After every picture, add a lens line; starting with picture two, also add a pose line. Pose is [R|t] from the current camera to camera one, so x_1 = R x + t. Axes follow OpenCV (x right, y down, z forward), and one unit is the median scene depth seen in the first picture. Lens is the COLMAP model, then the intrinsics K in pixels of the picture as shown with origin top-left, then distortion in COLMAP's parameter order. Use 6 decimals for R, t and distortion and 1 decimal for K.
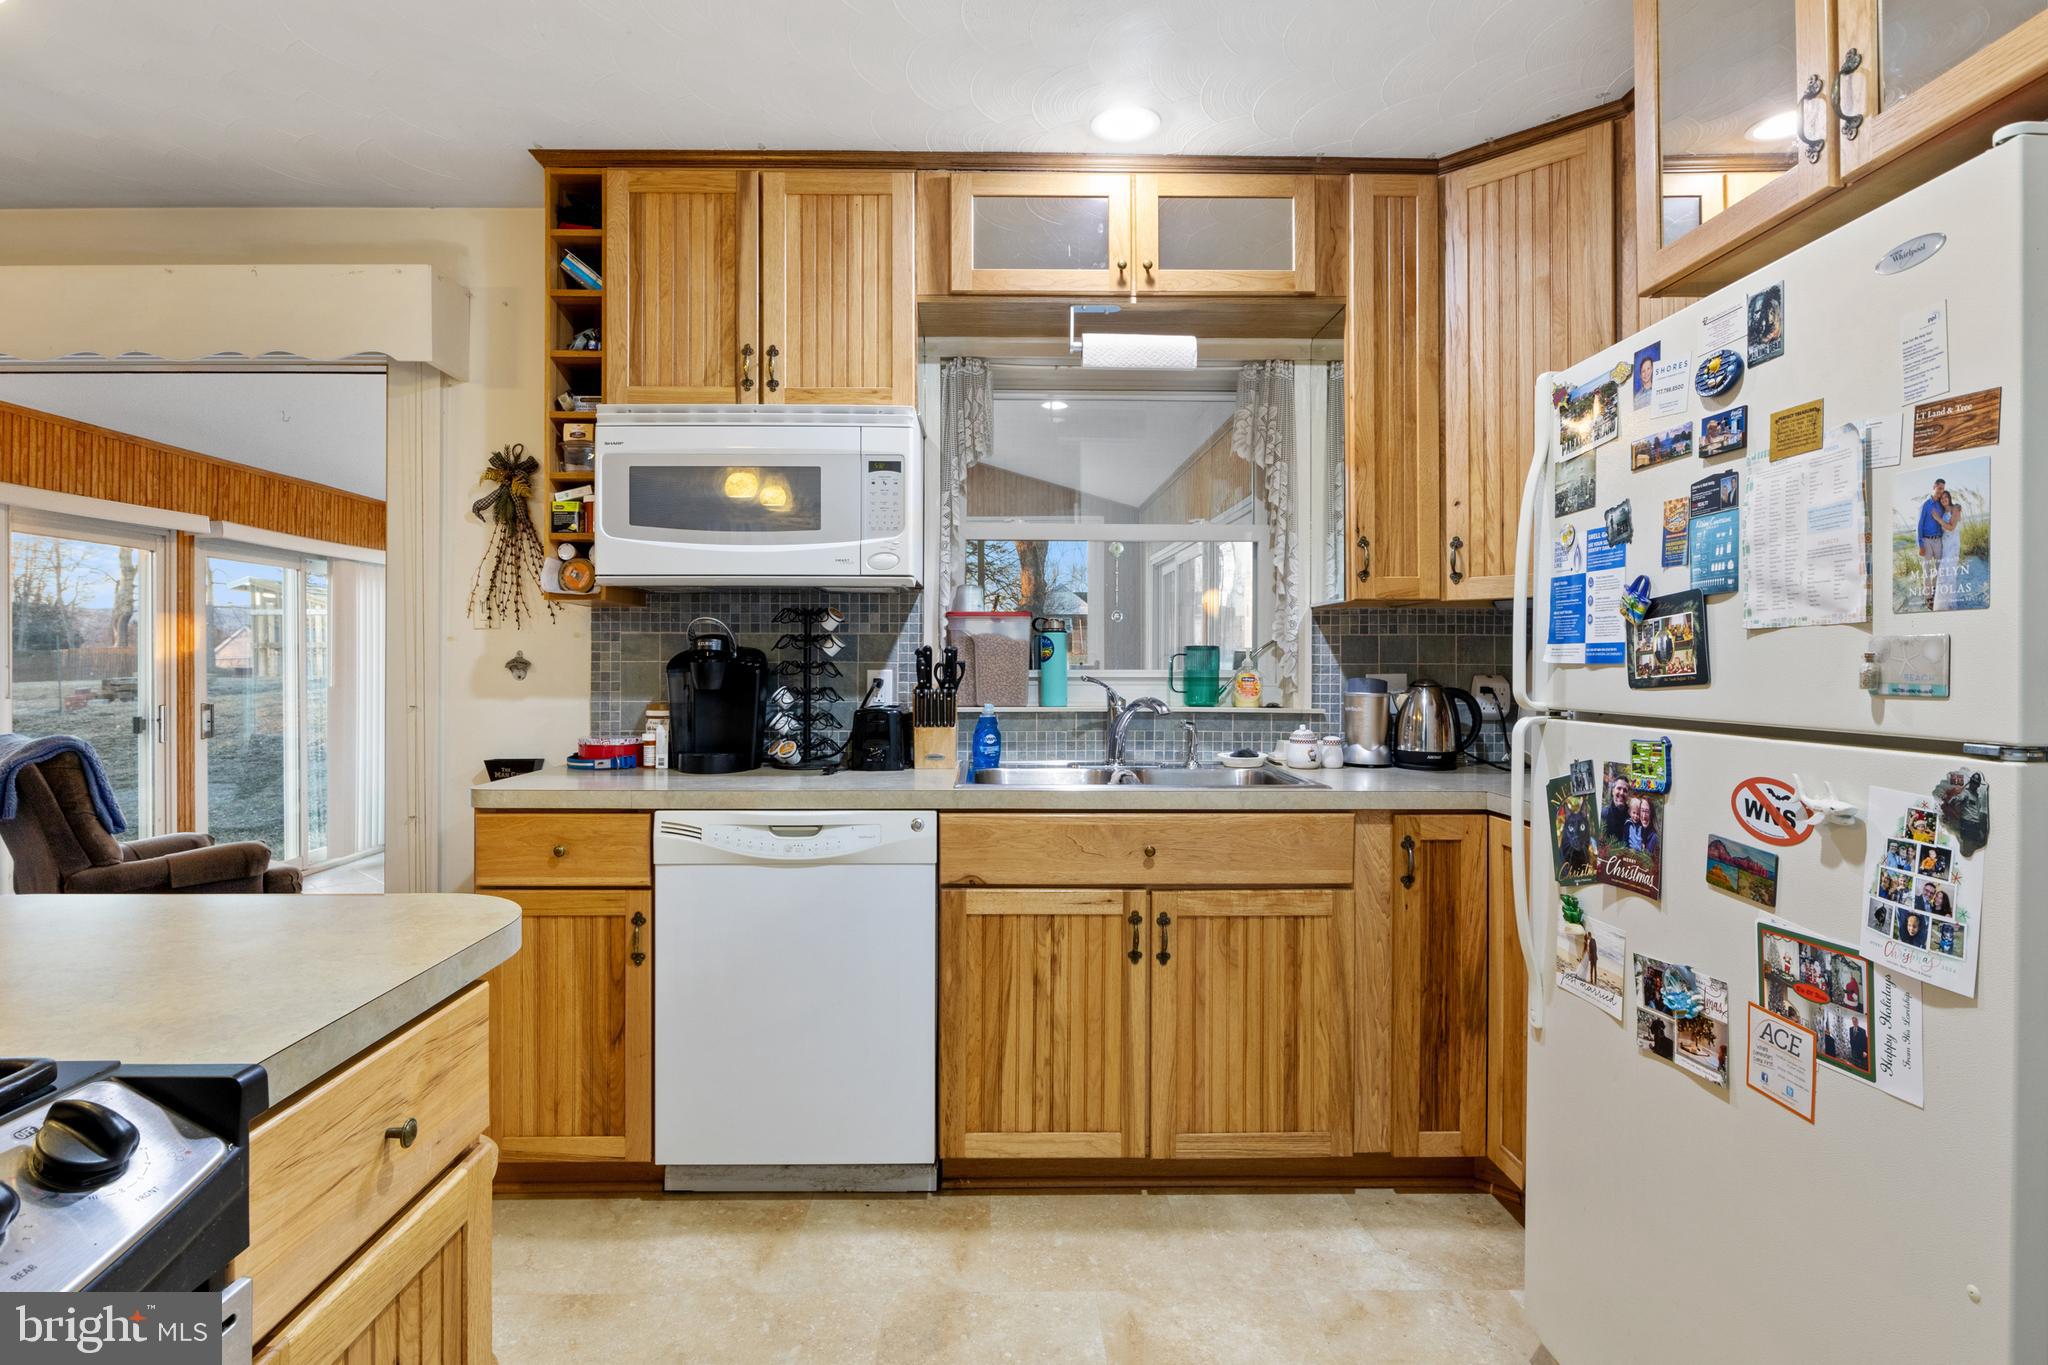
lens RADIAL K [[1028.7, 0, 1015.9], [0, 1028.7, 664.8], [0, 0, 1]] dist [-0.005891, -0.000817]
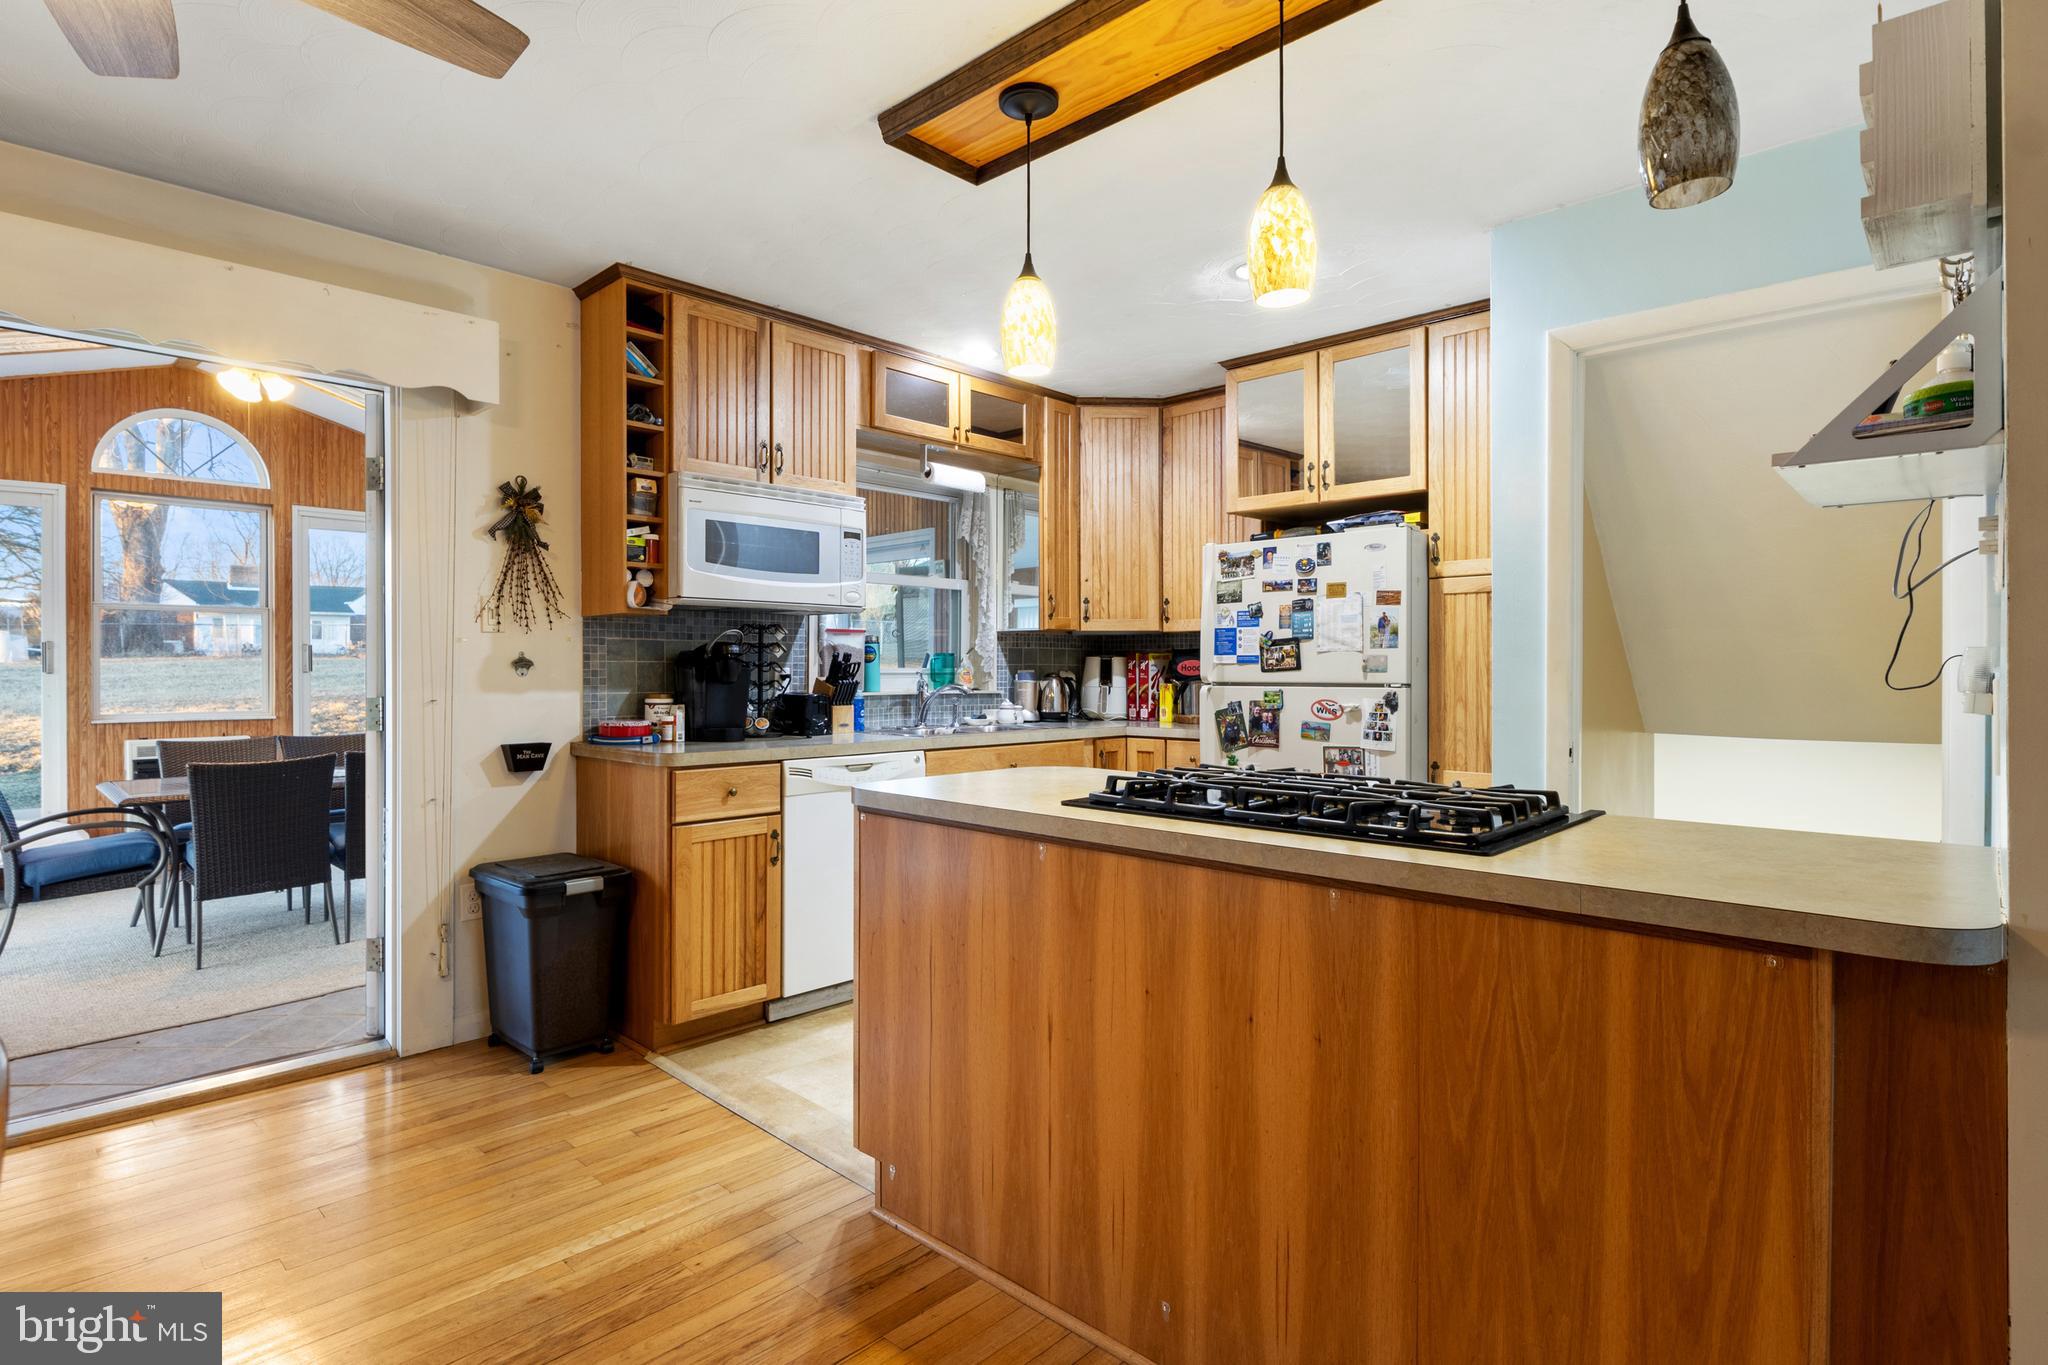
lens RADIAL K [[1028.7, 0, 1007.6], [0, 1028.7, 667.0], [0, 0, 1]] dist [-0.005891, -0.000817]
pose [[0.709664, 0.000184, 0.704541, -1.034114], [0.001425, 0.999998, -0.001698, 0.007449], [-0.704539, 0.002209, 0.709662, -0.258125]]
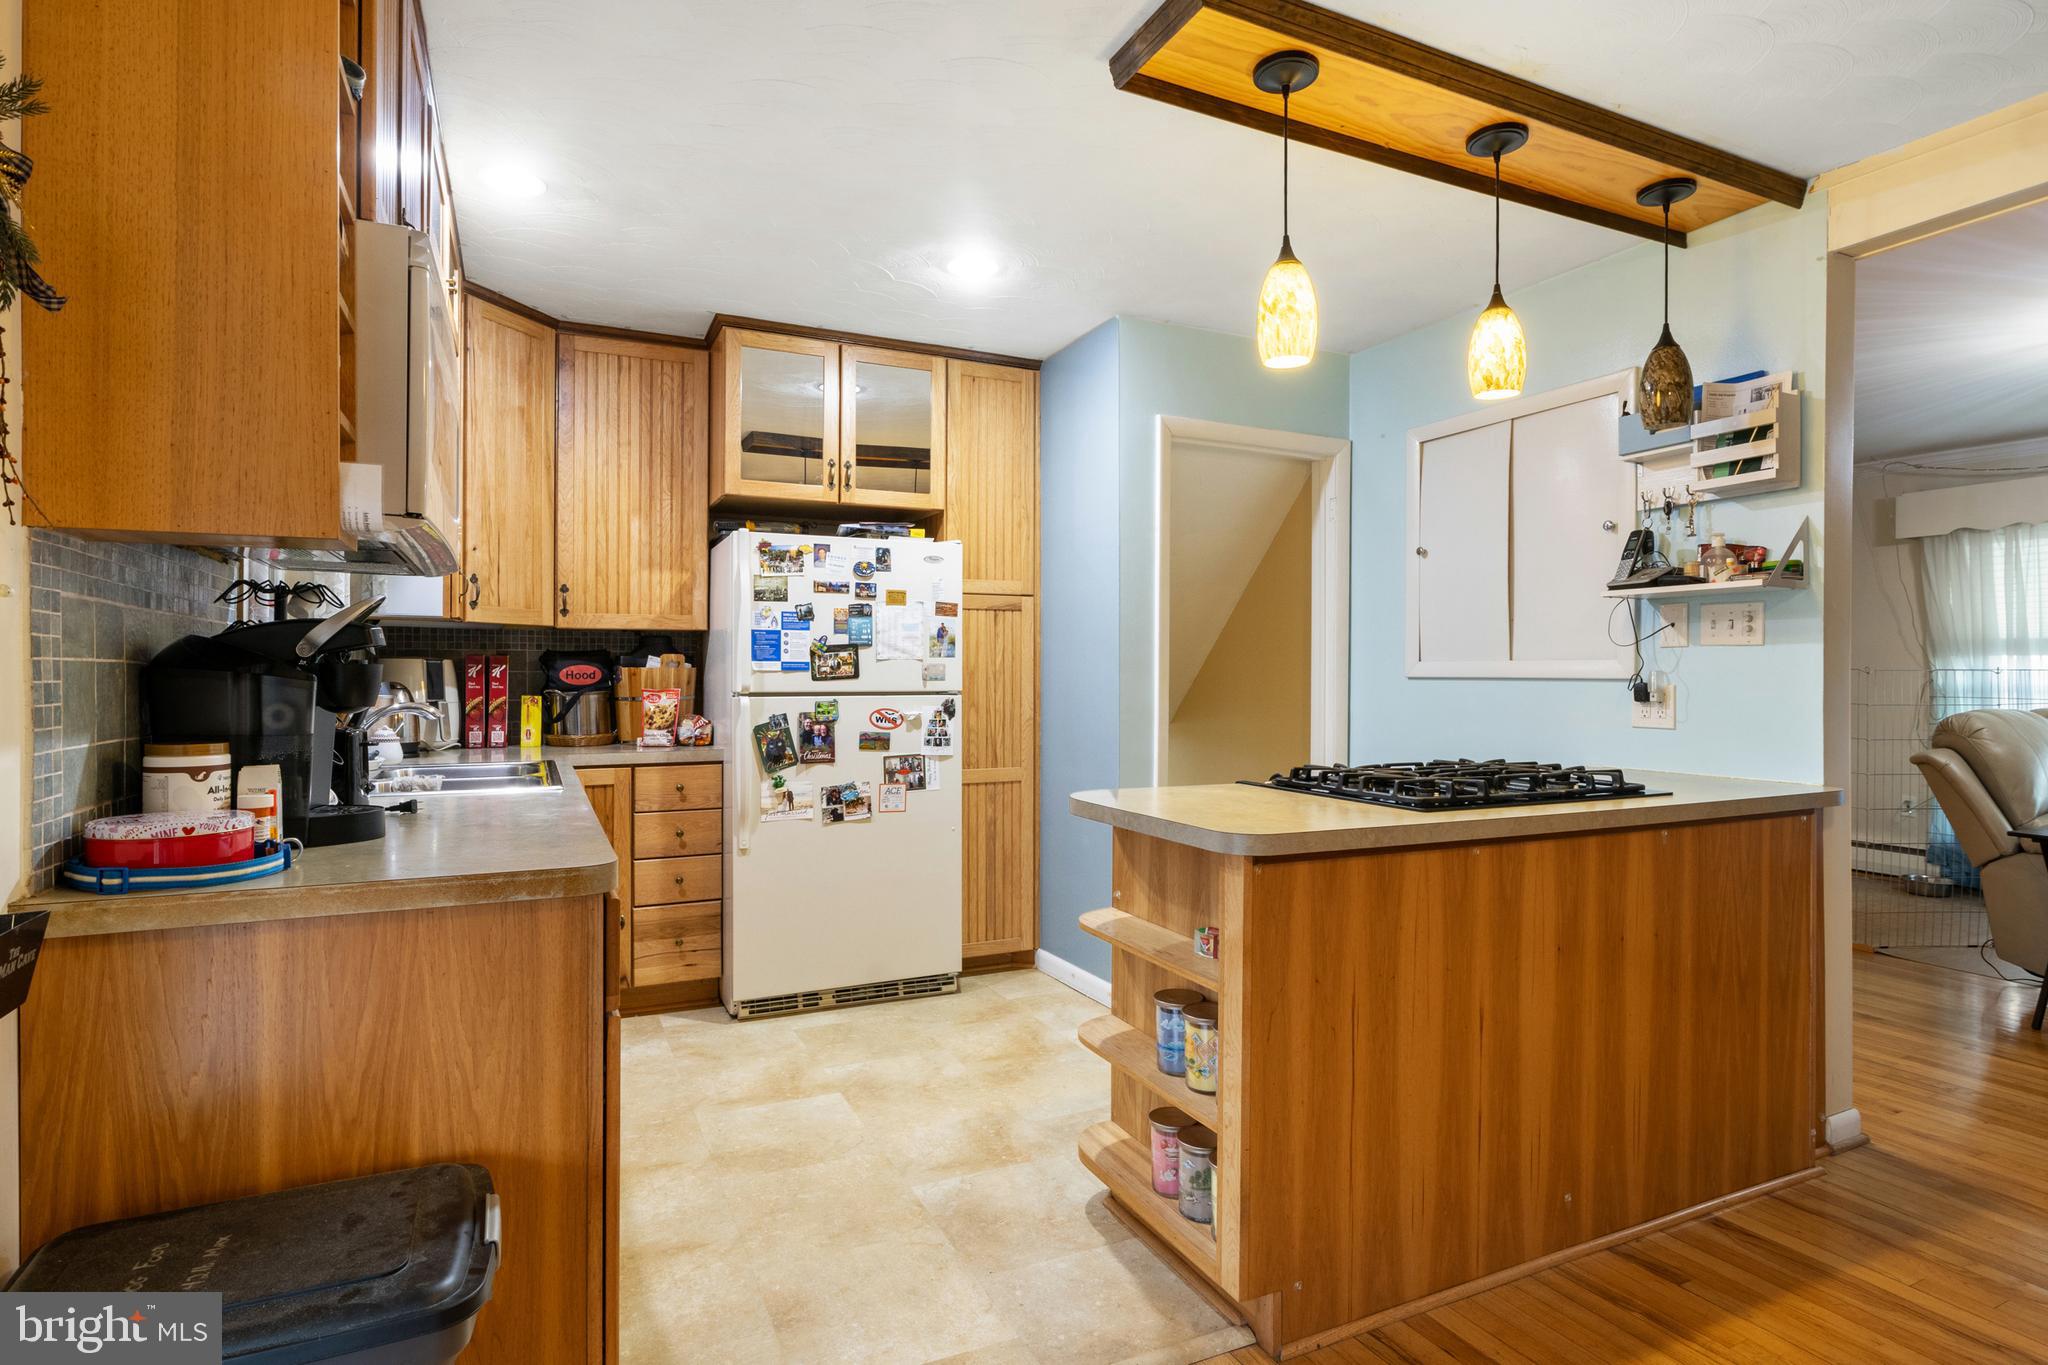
lens RADIAL K [[1028.7, 0, 1003.5], [0, 1028.7, 676.5], [0, 0, 1]] dist [-0.005891, -0.000817]
pose [[-0.394587, -0.003107, 0.918853, -1.065349], [-0.001335, 0.999995, 0.002808, 0.002892], [-0.918858, -0.000119, -0.394589, 0.903424]]
